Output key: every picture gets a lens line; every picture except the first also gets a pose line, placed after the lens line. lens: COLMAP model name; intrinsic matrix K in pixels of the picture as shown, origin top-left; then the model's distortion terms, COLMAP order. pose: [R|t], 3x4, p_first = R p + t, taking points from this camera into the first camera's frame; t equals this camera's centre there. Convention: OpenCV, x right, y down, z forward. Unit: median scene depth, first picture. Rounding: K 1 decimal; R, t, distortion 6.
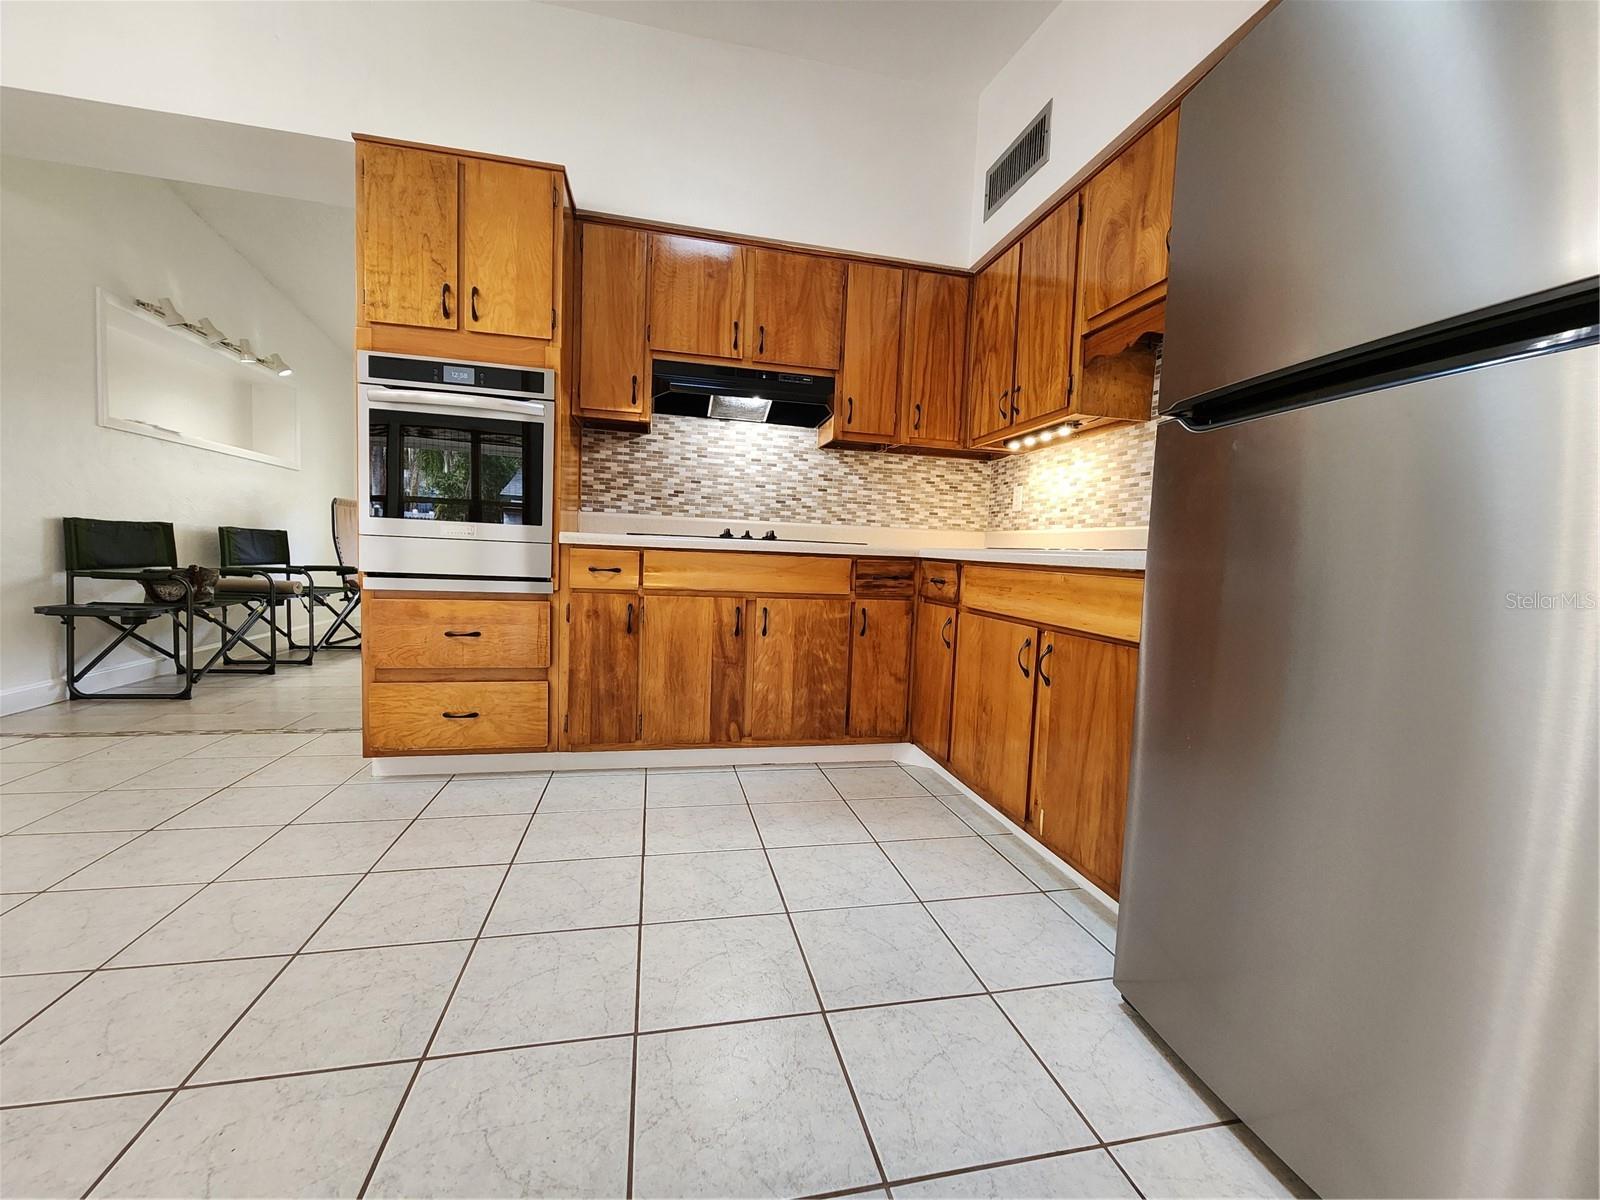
lens RADIAL K [[648.4, 0, 800.0], [0, 648.4, 600.0], [0, 0, 1]] dist [-0.000474, 0.000089]
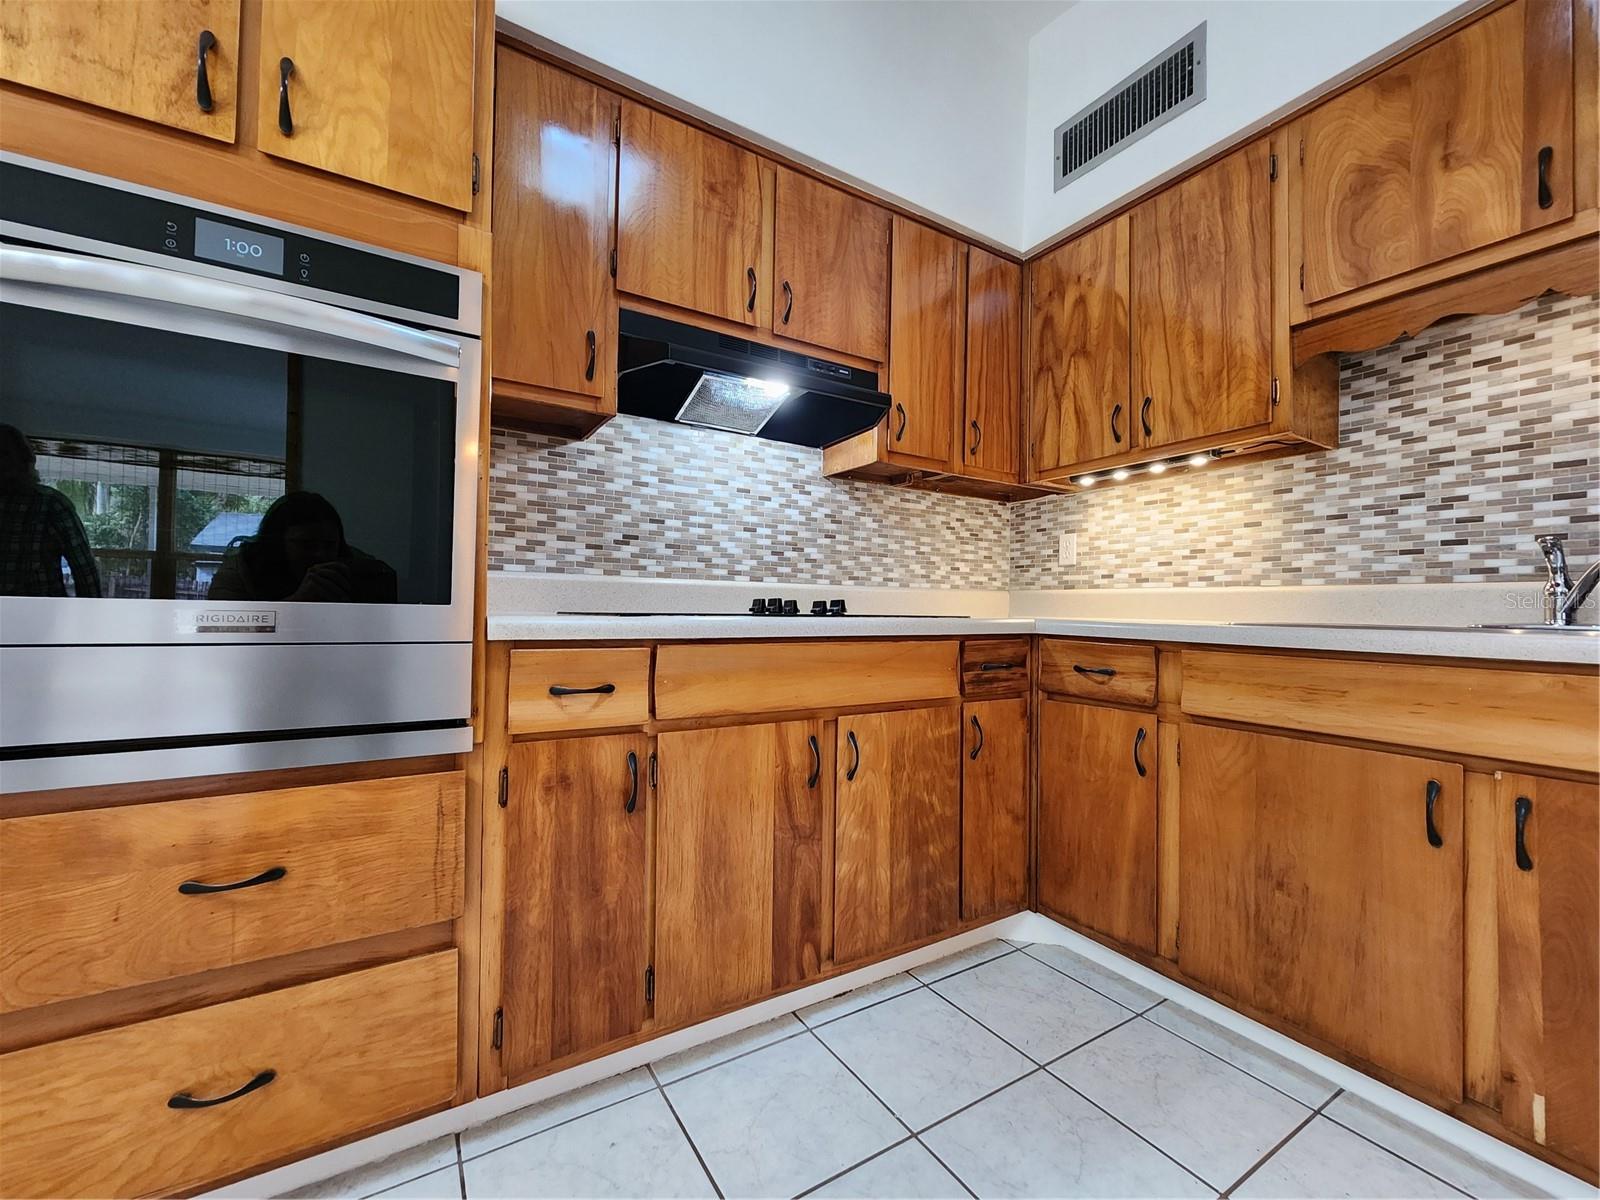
lens RADIAL K [[651.7, 0, 798.2], [0, 651.7, 599.9], [0, 0, 1]] dist [-0.001961, 0.000339]
pose [[0.946126, -0.022296, 0.323031, -0.278654], [0.047715, 0.996336, -0.070983, -0.065434], [-0.320264, 0.082572, 0.943723, 0.435707]]
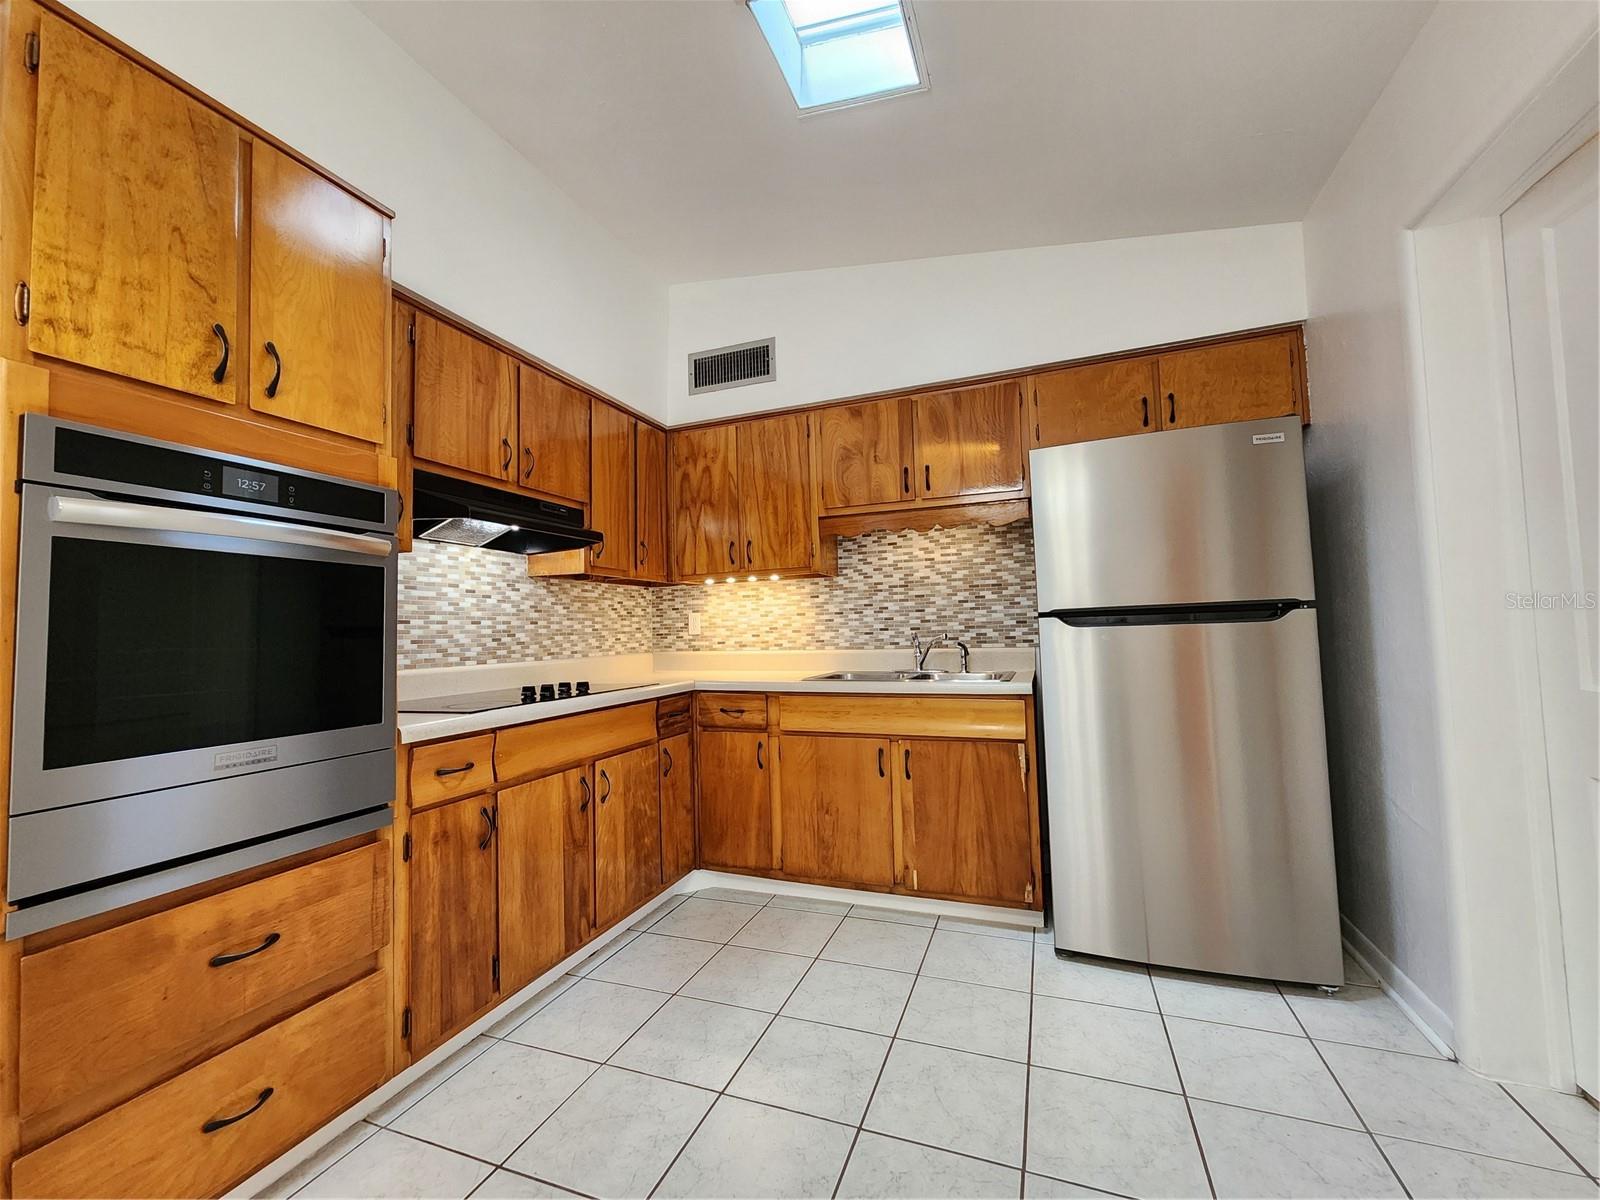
lens RADIAL K [[651.7, 0, 798.2], [0, 651.7, 599.9], [0, 0, 1]] dist [-0.001961, 0.000339]
pose [[0.553749, -0.014516, 0.832557, -0.625825], [0.110162, 0.992337, -0.055968, -0.136366], [-0.825365, 0.122708, 0.551104, 0.251851]]
